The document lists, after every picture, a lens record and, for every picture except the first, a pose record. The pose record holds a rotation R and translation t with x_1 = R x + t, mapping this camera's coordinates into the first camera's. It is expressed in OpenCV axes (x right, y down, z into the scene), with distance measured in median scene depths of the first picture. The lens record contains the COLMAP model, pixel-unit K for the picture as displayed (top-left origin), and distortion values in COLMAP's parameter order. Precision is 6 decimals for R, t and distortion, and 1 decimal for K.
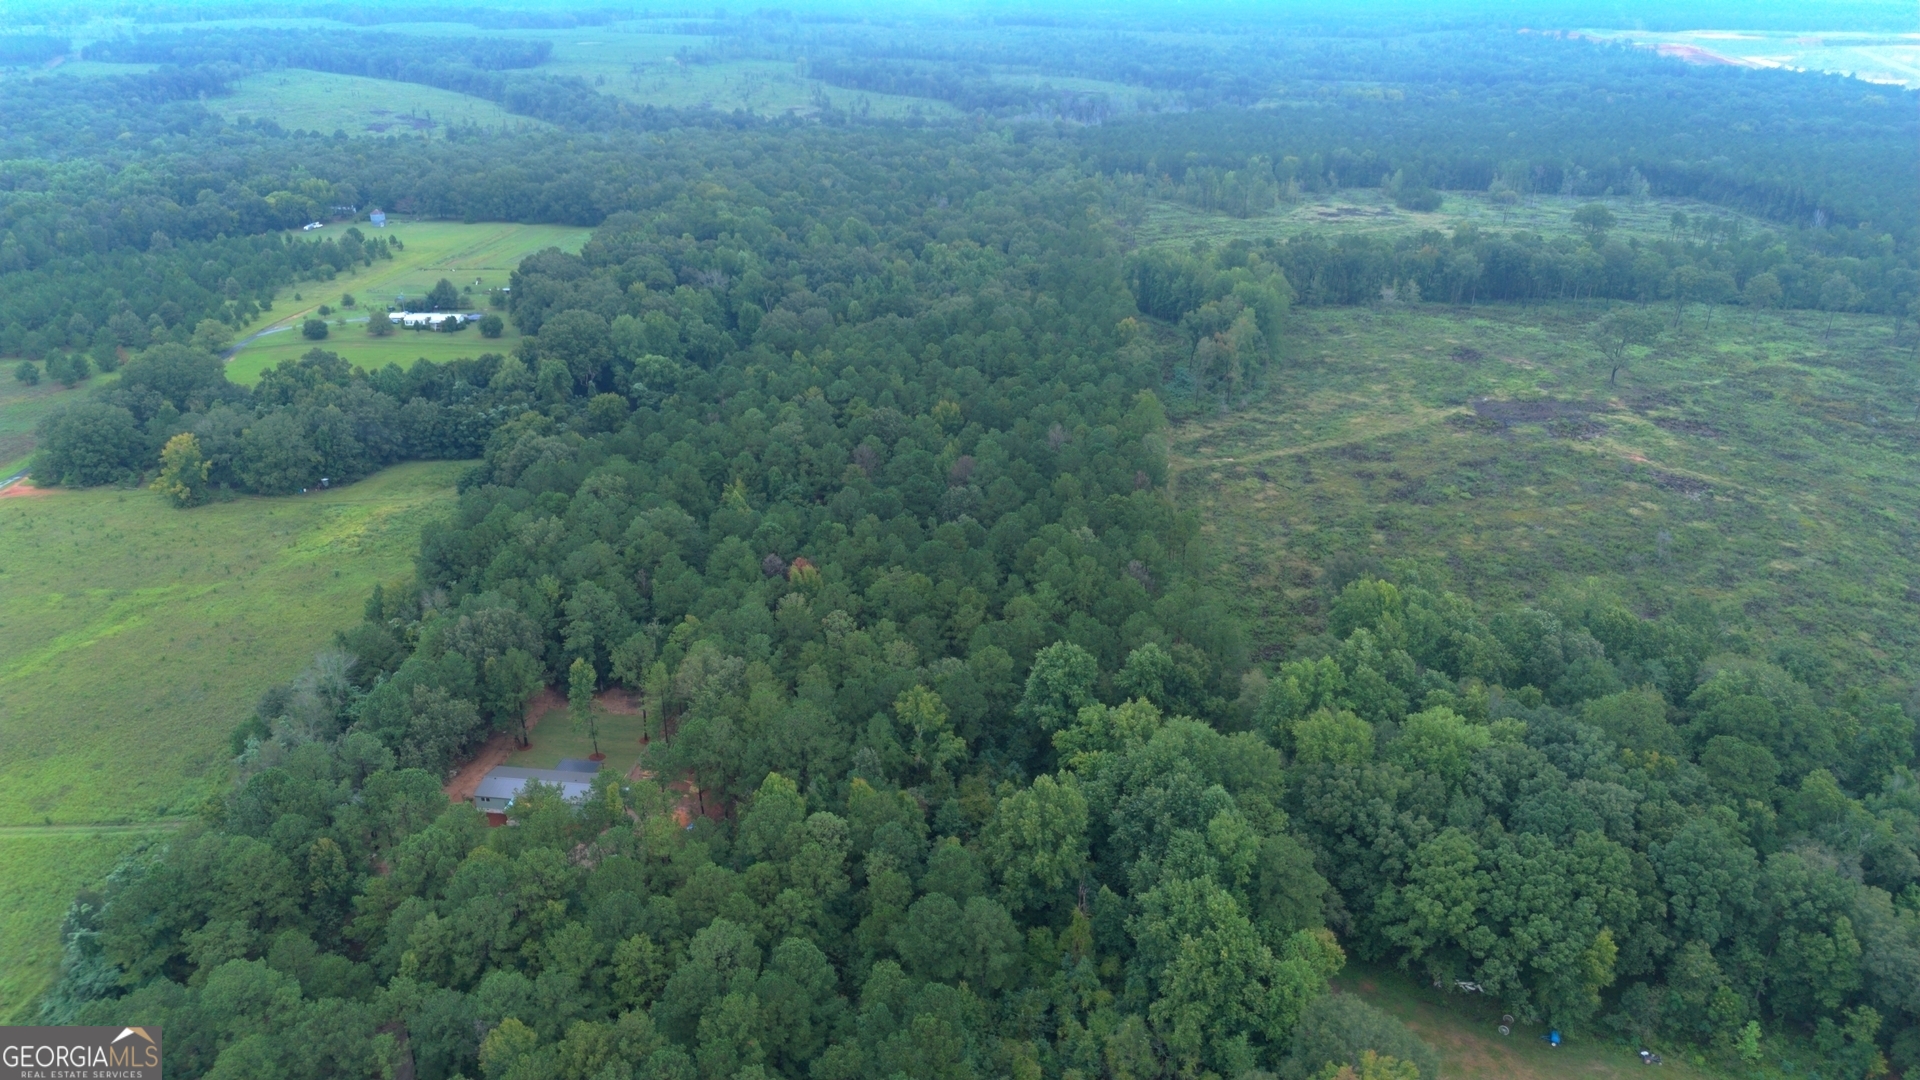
lens RADIAL K [[1352.4, 0, 956.5], [0, 1352.4, 532.8], [0, 0, 1]] dist [0.074930, -0.069492]
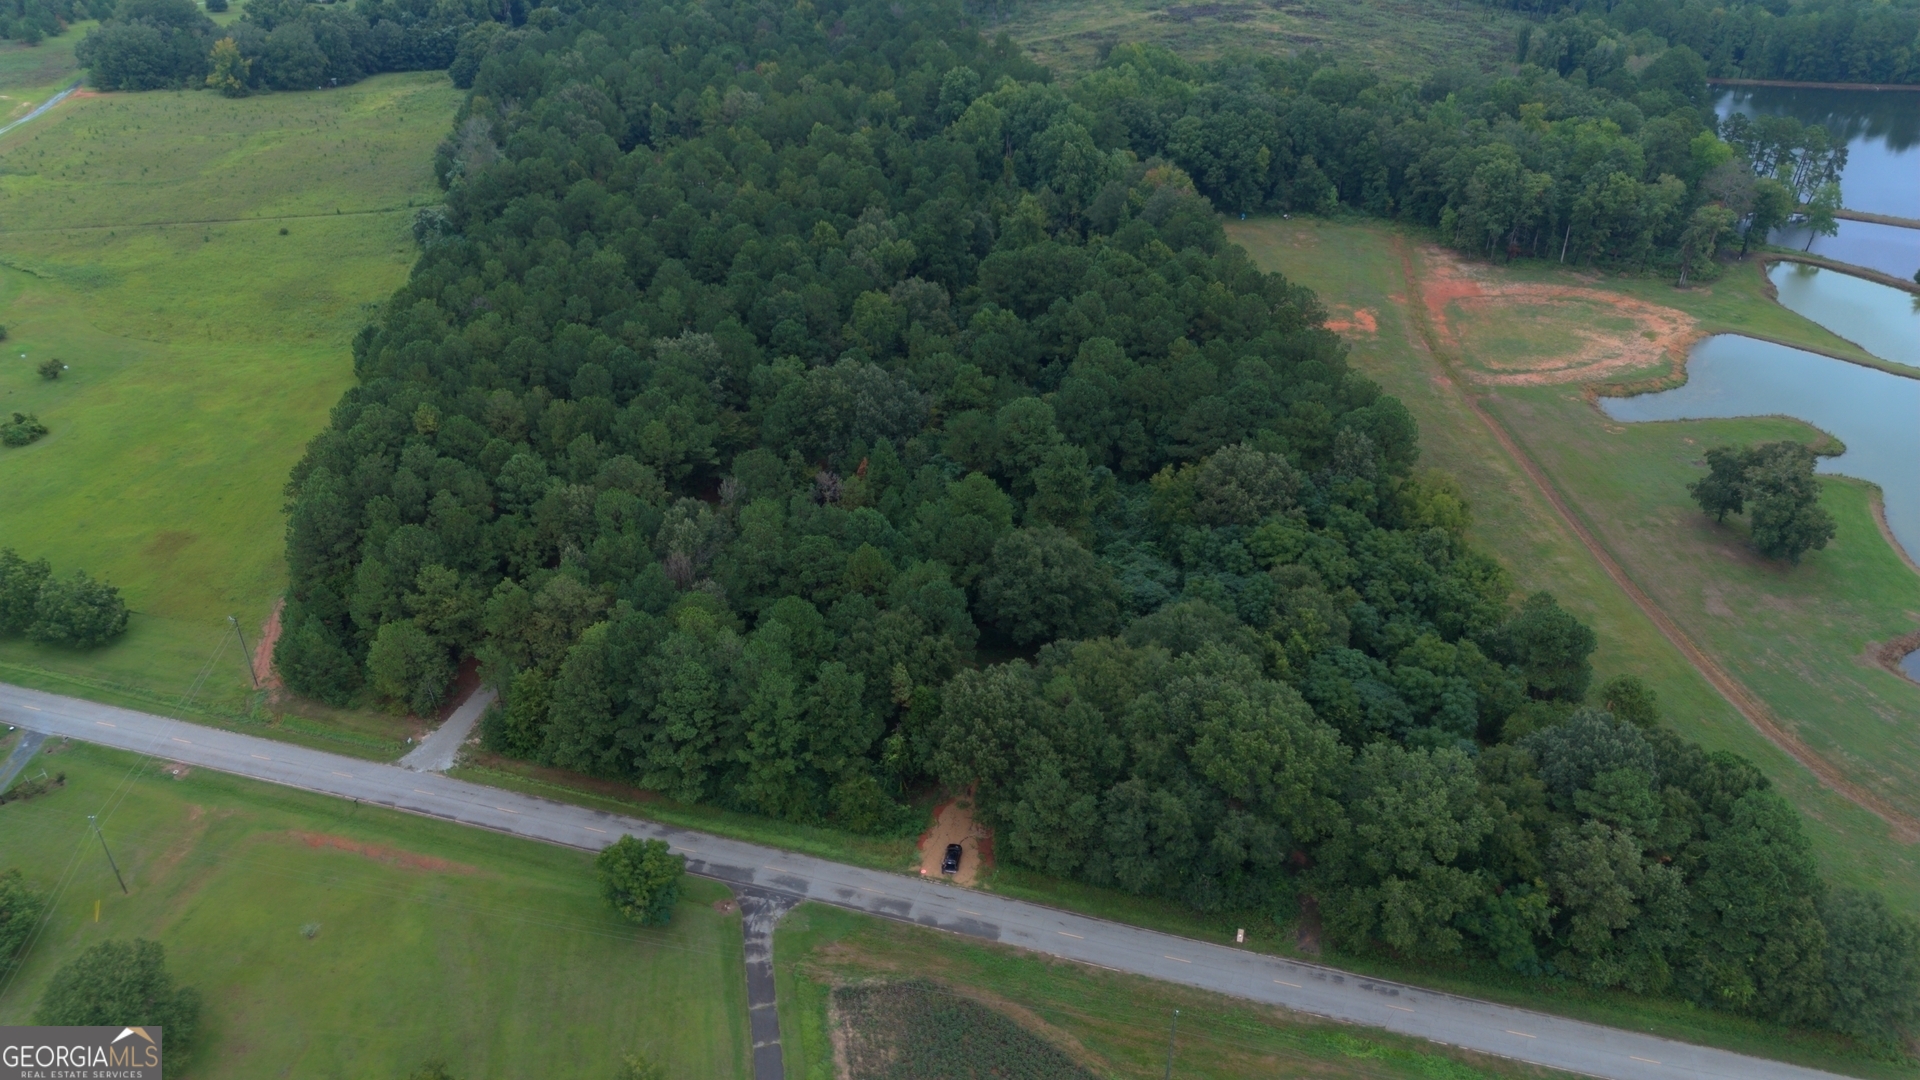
lens RADIAL K [[1352.4, 0, 956.5], [0, 1352.4, 532.8], [0, 0, 1]] dist [0.074930, -0.069492]
pose [[0.971425, -0.122598, 0.203233, -0.183176], [0.094561, 0.985285, 0.142376, 0.221907], [-0.217698, -0.119090, 0.968724, -0.376117]]
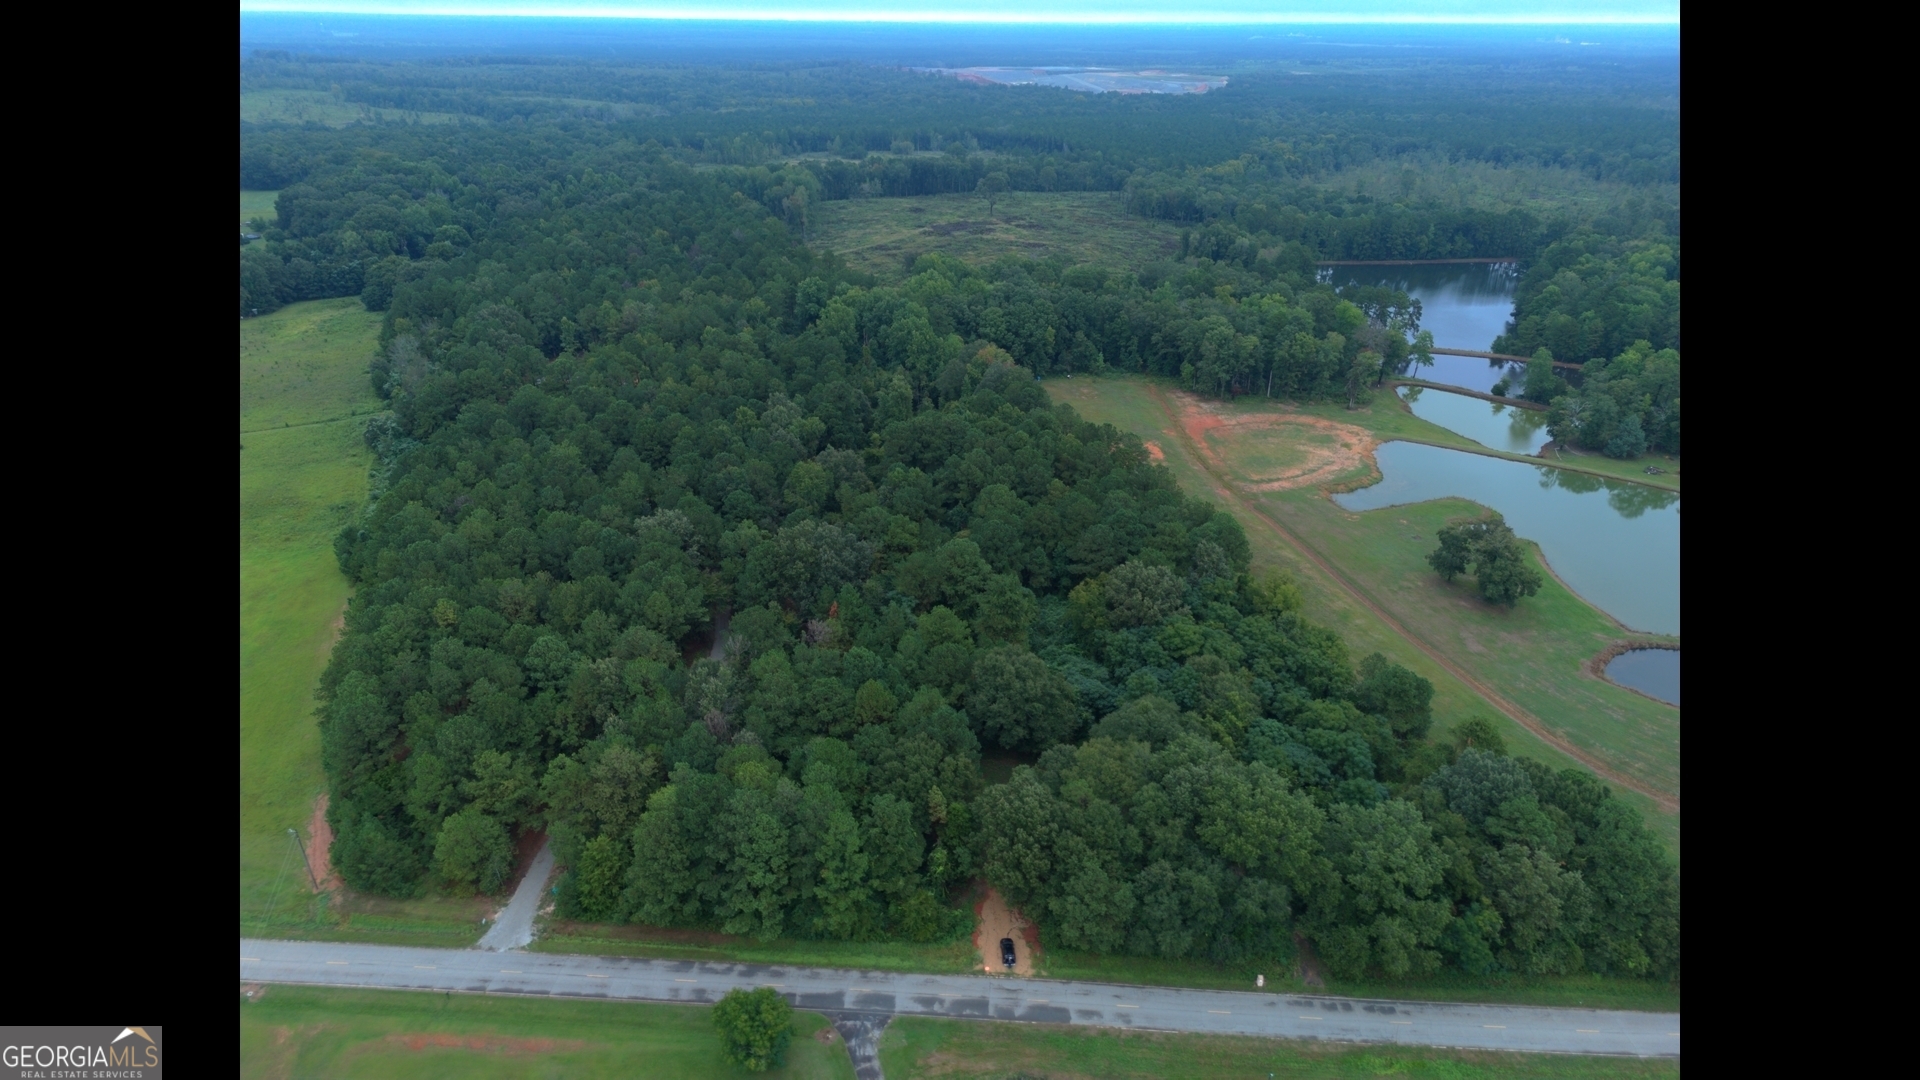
lens RADIAL K [[1014.6, 0, 962.4], [0, 1014.6, 533.3], [0, 0, 1]] dist [0.056737, -0.032751]
pose [[0.895282, -0.198024, 0.399070, -0.235310], [0.172735, 0.980003, 0.098774, 0.197312], [-0.410650, -0.019497, 0.911585, -0.317564]]
